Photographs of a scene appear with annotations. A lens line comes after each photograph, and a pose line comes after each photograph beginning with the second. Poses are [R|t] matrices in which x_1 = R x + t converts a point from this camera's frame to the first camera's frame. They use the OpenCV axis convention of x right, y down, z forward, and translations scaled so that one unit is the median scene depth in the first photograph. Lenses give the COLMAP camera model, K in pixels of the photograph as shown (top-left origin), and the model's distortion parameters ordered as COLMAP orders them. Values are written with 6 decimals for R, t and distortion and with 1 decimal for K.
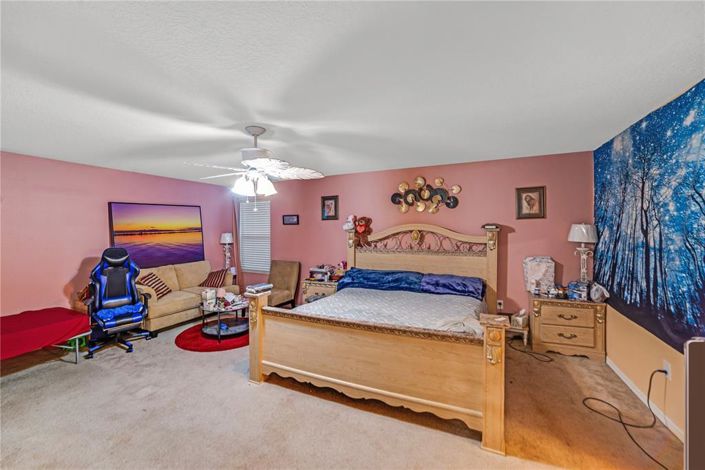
lens RADIAL K [[284.4, 0, 348.9], [0, 284.4, 232.0], [0, 0, 1]] dist [-0.085728, 0.044199]
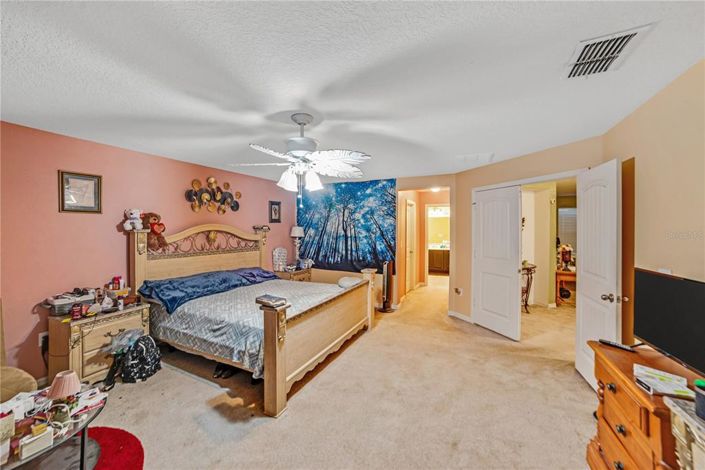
lens RADIAL K [[284.4, 0, 348.9], [0, 284.4, 232.0], [0, 0, 1]] dist [-0.085728, 0.044199]
pose [[0.010718, -0.003027, 0.999938, -1.257617], [0.013237, 0.999908, 0.002885, 0.006545], [-0.999855, 0.013205, 0.010757, 0.839946]]
